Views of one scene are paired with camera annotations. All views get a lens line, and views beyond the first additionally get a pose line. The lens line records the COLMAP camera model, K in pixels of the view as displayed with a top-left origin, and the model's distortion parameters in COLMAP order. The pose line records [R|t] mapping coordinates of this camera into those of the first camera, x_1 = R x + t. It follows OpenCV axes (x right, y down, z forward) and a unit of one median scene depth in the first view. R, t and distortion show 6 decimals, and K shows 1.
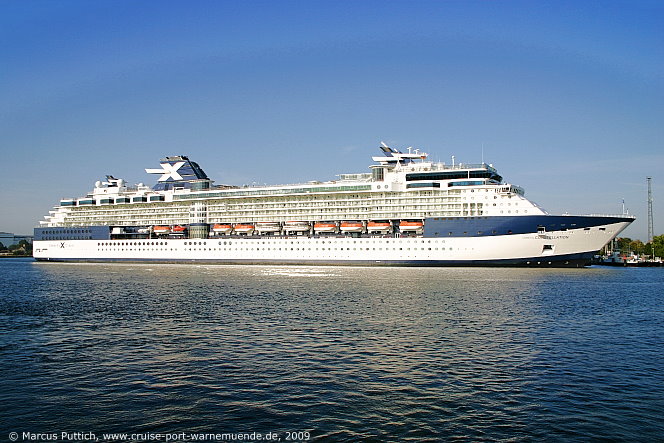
lens RADIAL K [[534.5, 0, 334.7], [0, 534.5, 236.6], [0, 0, 1]] dist [-0.146865, 0.111976]
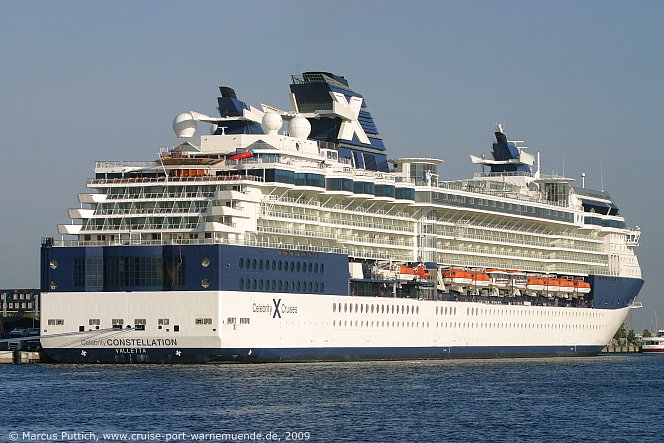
lens RADIAL K [[2884.1, 0, 332.0], [0, 2884.1, 221.5], [0, 0, 1]] dist [0.017781, 0.598263]
pose [[-0.017309, 0.036077, 0.999199, -2.546623], [-0.044195, 0.998344, -0.036811, 0.030164], [-0.998873, -0.044797, -0.015686, 1.115012]]
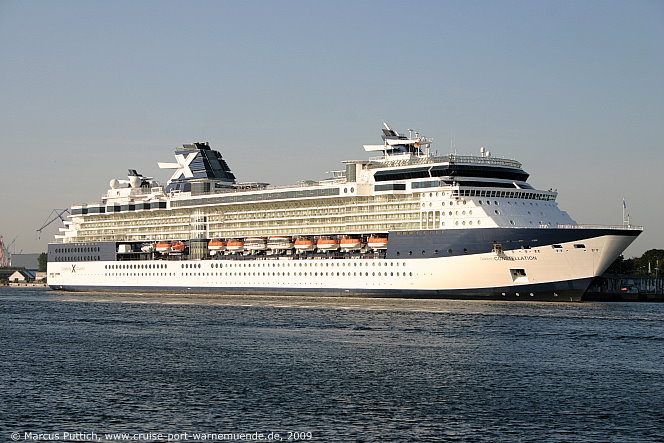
lens RADIAL K [[1419.5, 0, 332.0], [0, 1419.5, 221.5], [0, 0, 1]] dist [0.005034, 0.032662]
pose [[0.858234, -0.016239, -0.513001, 0.912863], [0.008692, 0.999816, -0.017108, -0.013661], [0.513185, 0.010223, 0.858217, -0.596560]]
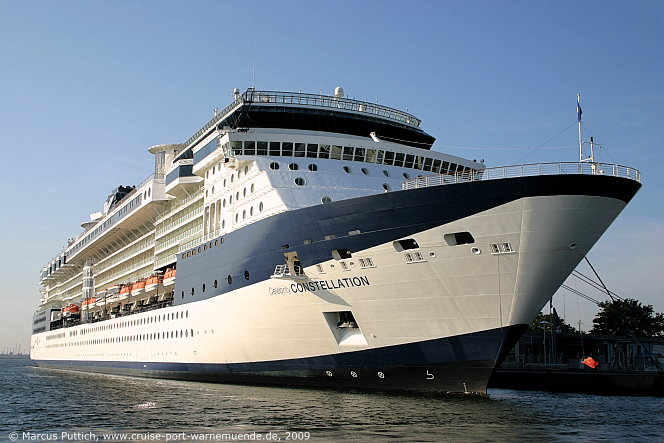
lens RADIAL K [[860.2, 0, 332.0], [0, 860.2, 221.5], [0, 0, 1]] dist [-0.011639, -0.013289]
pose [[0.726985, -0.105752, -0.678461, 0.569808], [0.015039, 0.990284, -0.138242, 0.024843], [0.686488, 0.090296, 0.721512, 0.503827]]
